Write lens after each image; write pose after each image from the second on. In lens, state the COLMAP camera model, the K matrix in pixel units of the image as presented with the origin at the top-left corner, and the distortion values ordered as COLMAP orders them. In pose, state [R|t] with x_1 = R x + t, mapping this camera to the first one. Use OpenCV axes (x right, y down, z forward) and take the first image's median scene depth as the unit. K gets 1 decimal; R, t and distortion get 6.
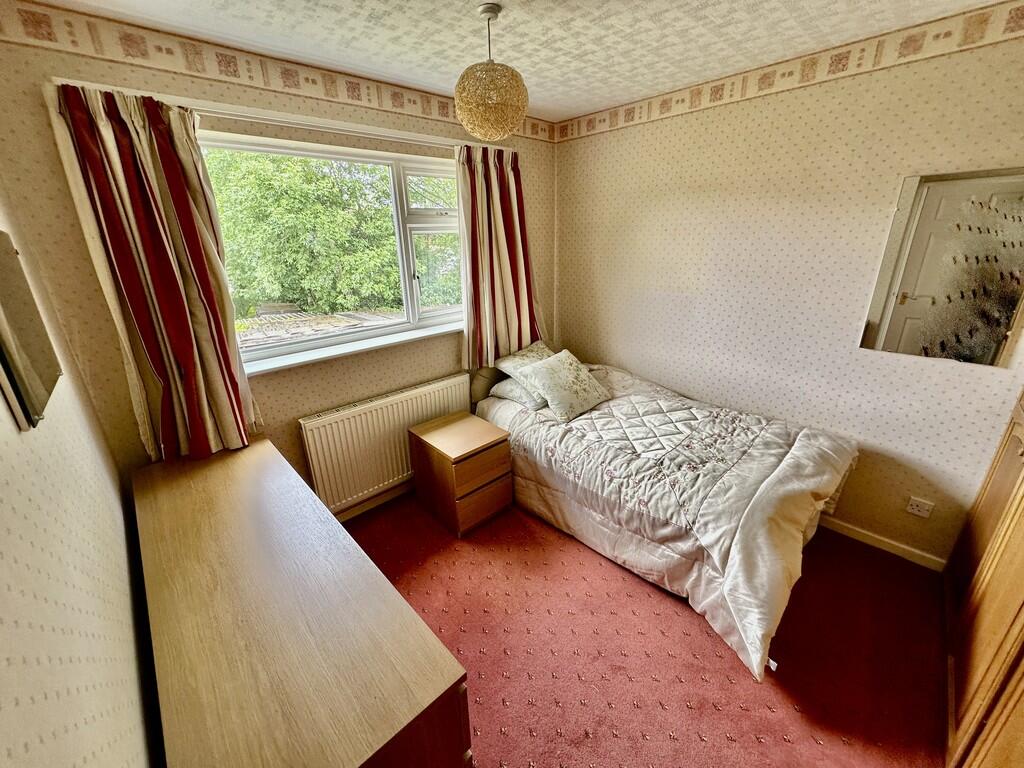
lens RADIAL K [[408.6, 0, 510.9], [0, 408.6, 382.1], [0, 0, 1]] dist [-0.001017, 0.000198]
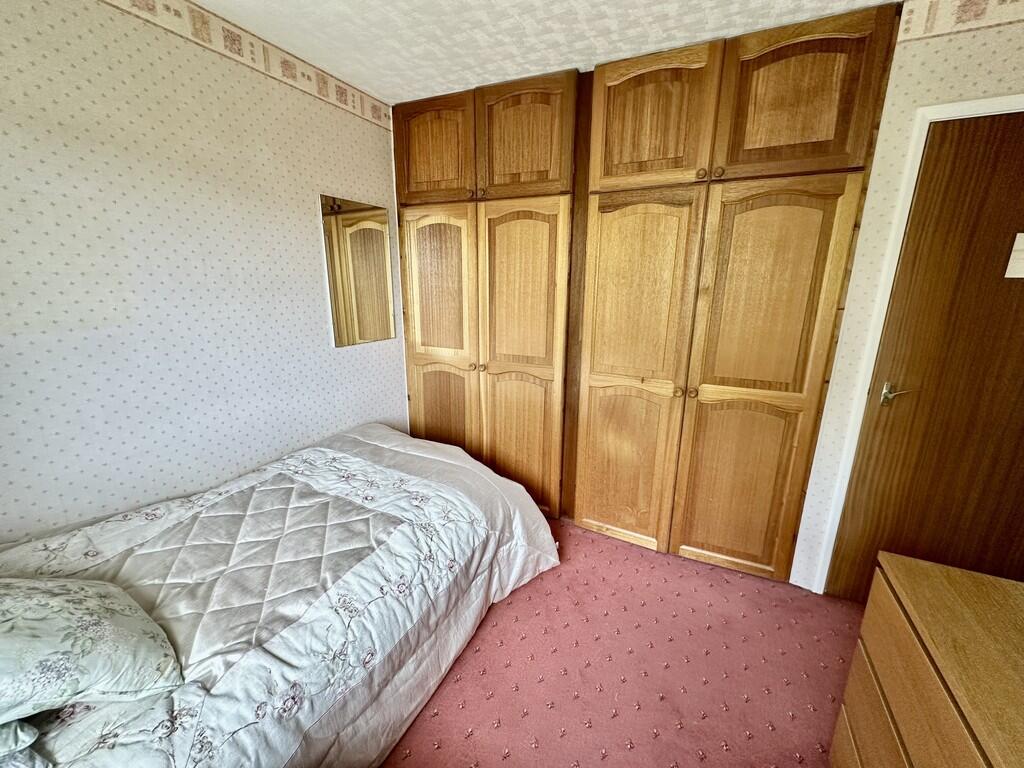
lens RADIAL K [[408.6, 0, 511.2], [0, 408.6, 382.4], [0, 0, 1]] dist [-0.001017, 0.000198]
pose [[-0.338465, -0.212974, 0.916561, -0.286289], [0.316188, 0.891673, 0.323952, -0.183528], [-0.886266, 0.399452, -0.234460, 0.781418]]
